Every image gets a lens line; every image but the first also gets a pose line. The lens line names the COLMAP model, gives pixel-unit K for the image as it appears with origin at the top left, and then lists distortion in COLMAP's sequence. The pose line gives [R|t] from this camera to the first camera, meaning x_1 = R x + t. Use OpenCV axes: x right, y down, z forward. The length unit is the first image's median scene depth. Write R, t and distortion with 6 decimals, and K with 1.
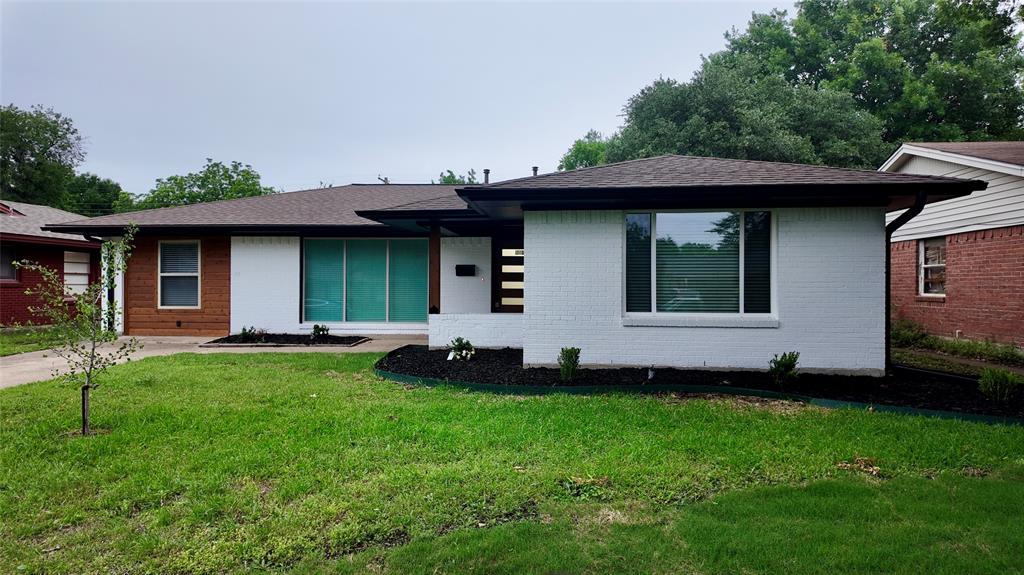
lens RADIAL K [[593.6, 0, 519.7], [0, 593.6, 284.0], [0, 0, 1]] dist [0.071199, -0.091182]
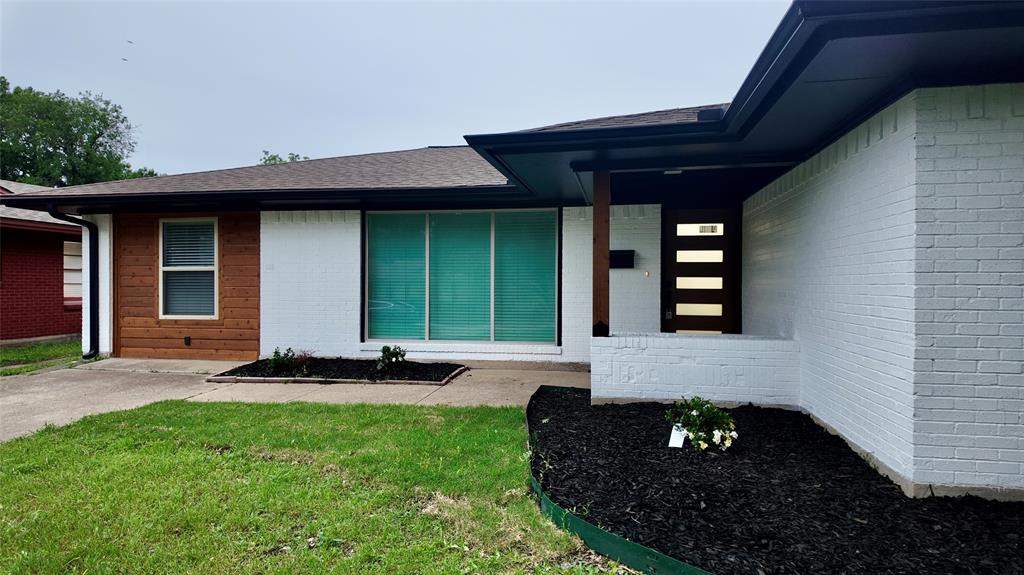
lens RADIAL K [[593.6, 0, 519.7], [0, 593.6, 284.0], [0, 0, 1]] dist [0.071199, -0.091182]
pose [[0.995570, -0.002448, -0.093994, -0.132186], [0.002483, 0.999997, 0.000261, 0.002400], [0.093993, -0.000493, 0.995573, 0.364826]]
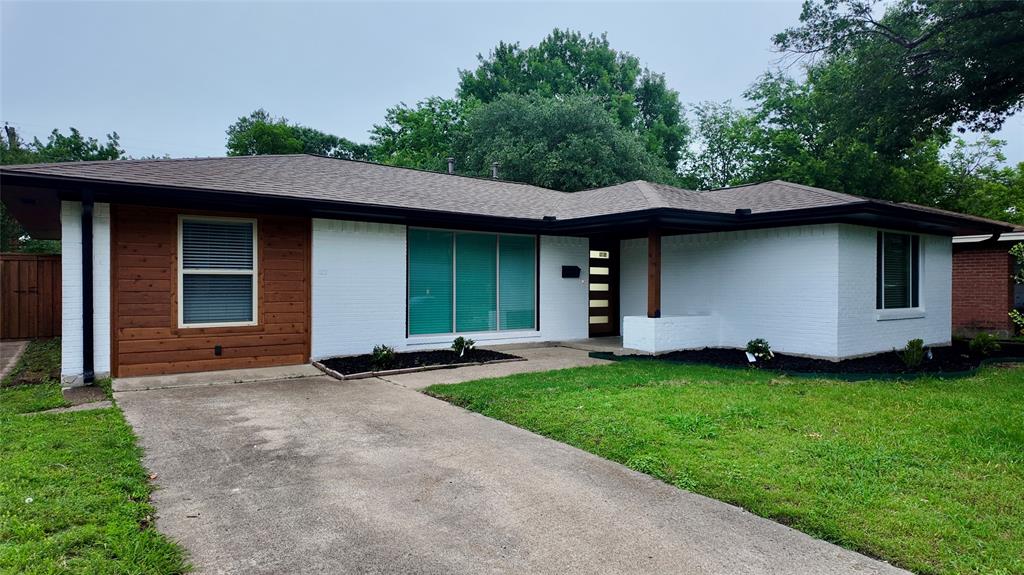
lens RADIAL K [[593.6, 0, 519.7], [0, 593.6, 284.0], [0, 0, 1]] dist [0.071199, -0.091182]
pose [[0.755421, 0.000076, 0.655240, -0.749368], [-0.001383, 0.999998, 0.001479, -0.004621], [-0.655239, -0.002023, 0.755419, 0.327167]]
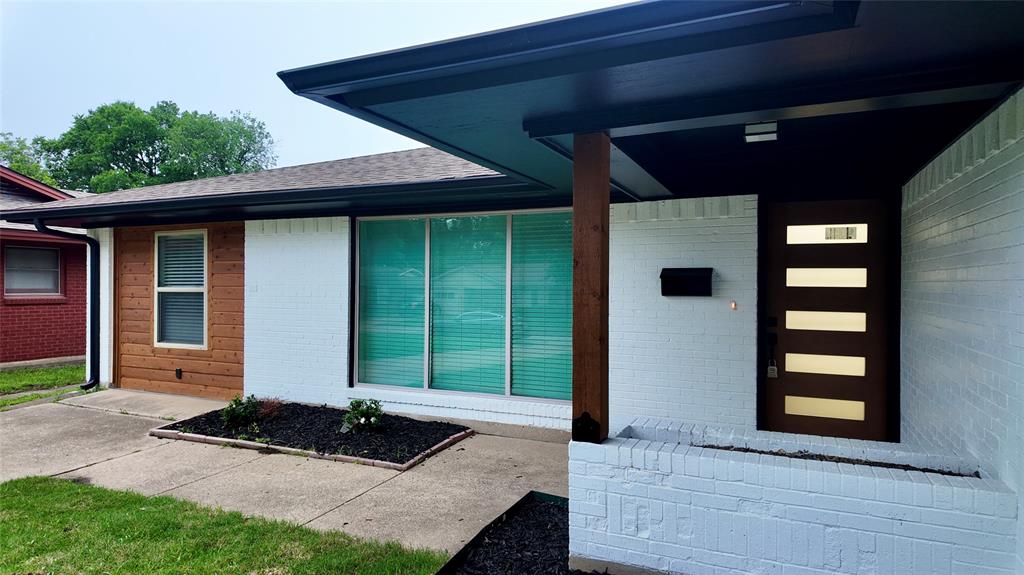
lens RADIAL K [[593.6, 0, 519.7], [0, 593.6, 284.0], [0, 0, 1]] dist [0.071199, -0.091182]
pose [[0.943091, -0.000376, -0.332535, -0.062816], [-0.000526, 0.999996, -0.002624, -0.019893], [0.332534, 0.002649, 0.943087, 0.567164]]
